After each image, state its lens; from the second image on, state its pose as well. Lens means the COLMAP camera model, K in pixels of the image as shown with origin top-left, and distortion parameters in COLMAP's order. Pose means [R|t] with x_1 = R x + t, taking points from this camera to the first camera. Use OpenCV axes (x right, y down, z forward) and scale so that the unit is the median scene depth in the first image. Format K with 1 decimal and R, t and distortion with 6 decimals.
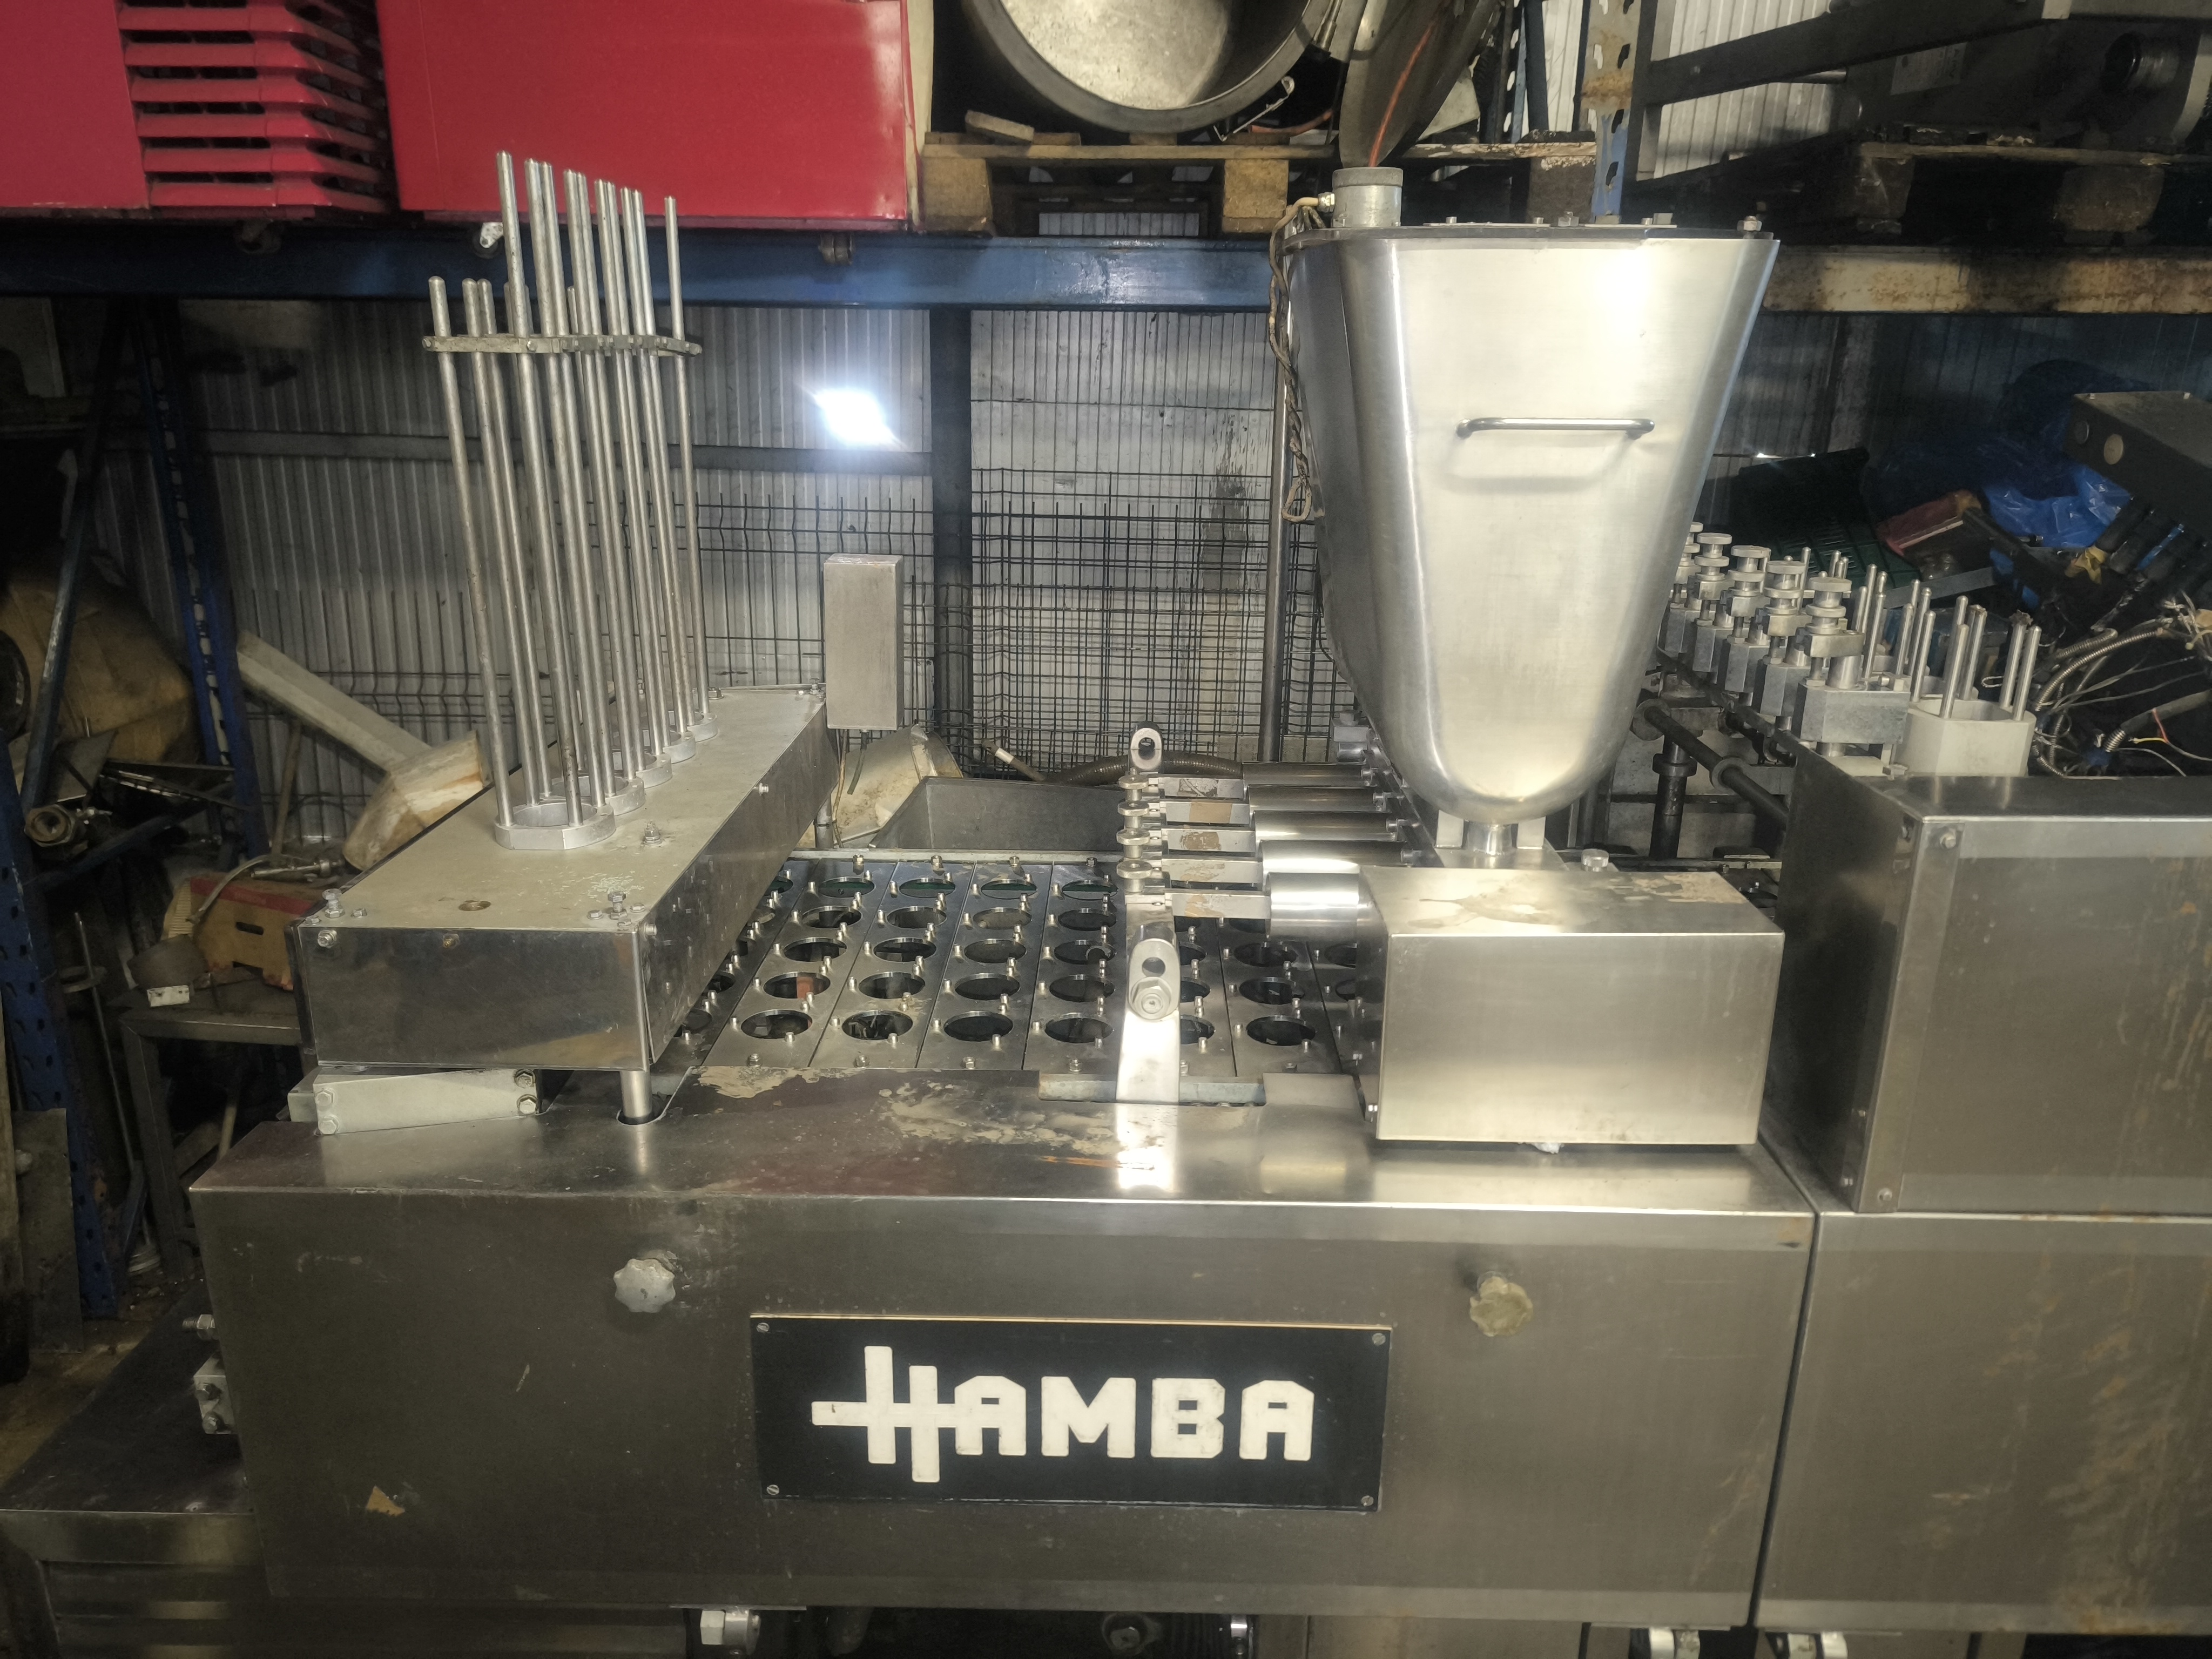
lens RADIAL K [[1563.4, 0, 1109.7], [0, 1563.4, 829.9], [0, 0, 1]] dist [0.027837, -0.023483]
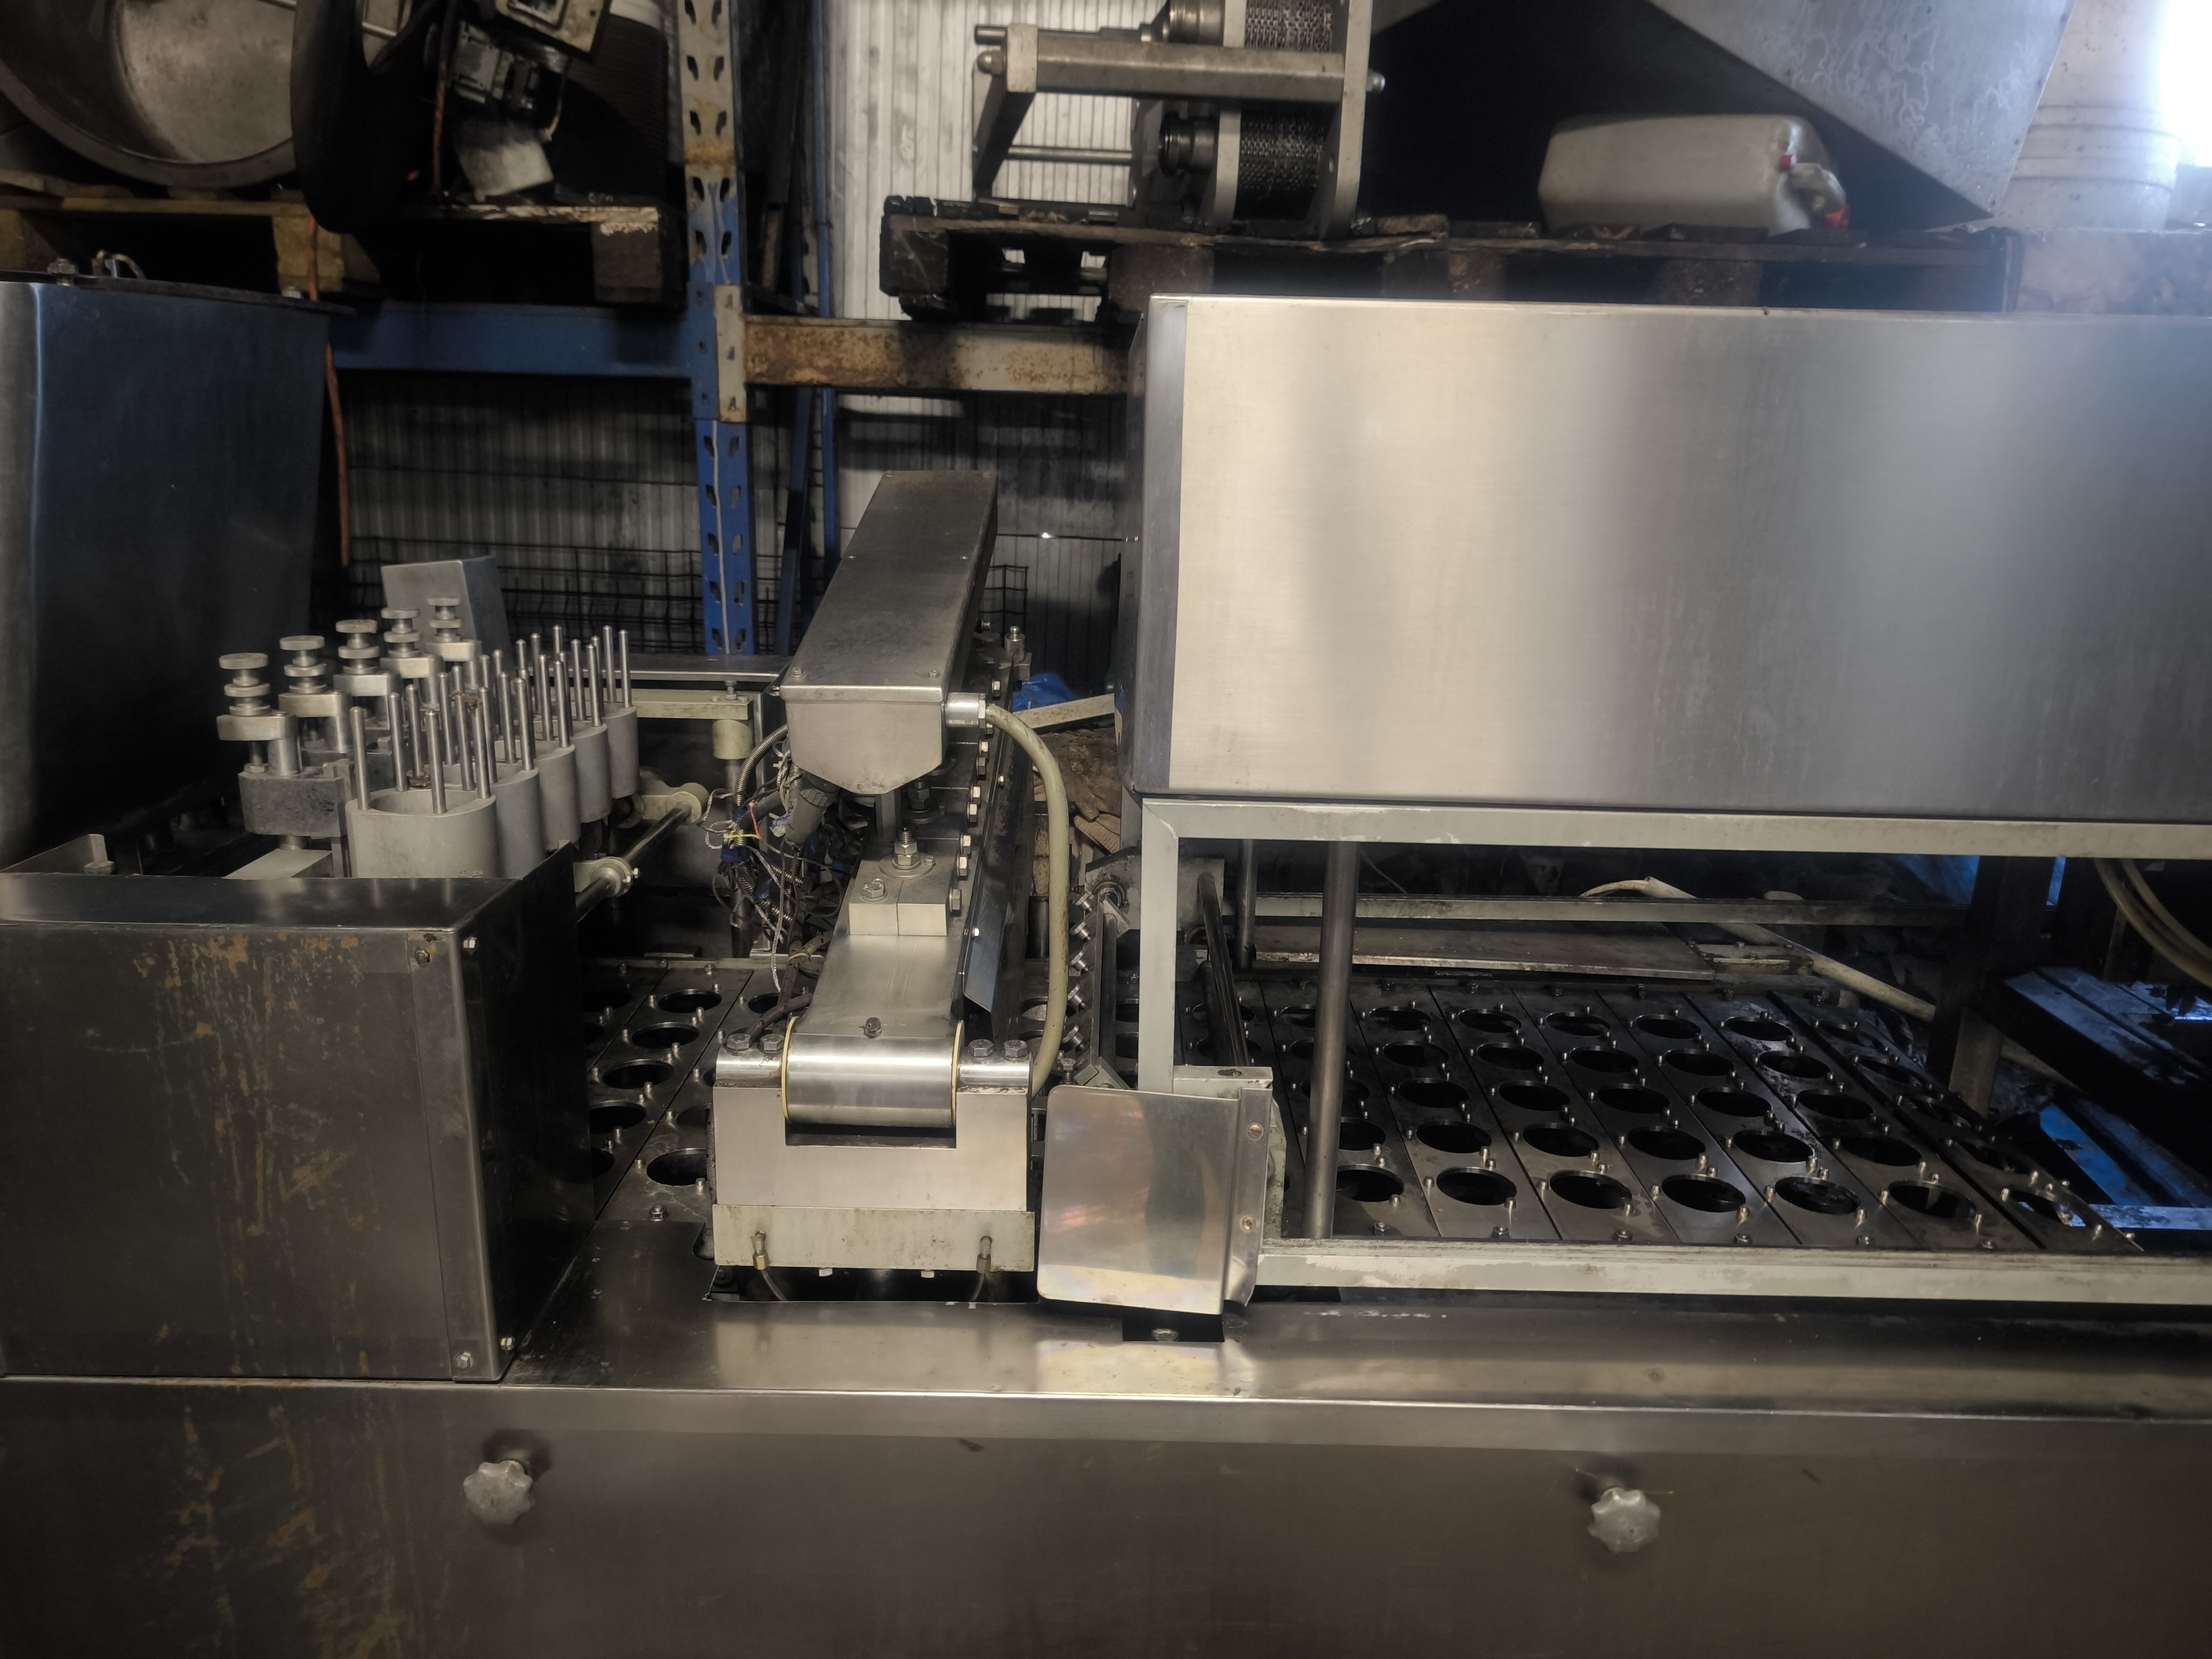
lens RADIAL K [[1563.4, 0, 1126.1], [0, 1563.4, 826.7], [0, 0, 1]] dist [0.027837, -0.023483]
pose [[0.999666, 0.013005, 0.022353, 0.576604], [-0.011799, 0.998511, -0.053267, -0.011102], [-0.023013, 0.052985, 0.998330, 0.051491]]
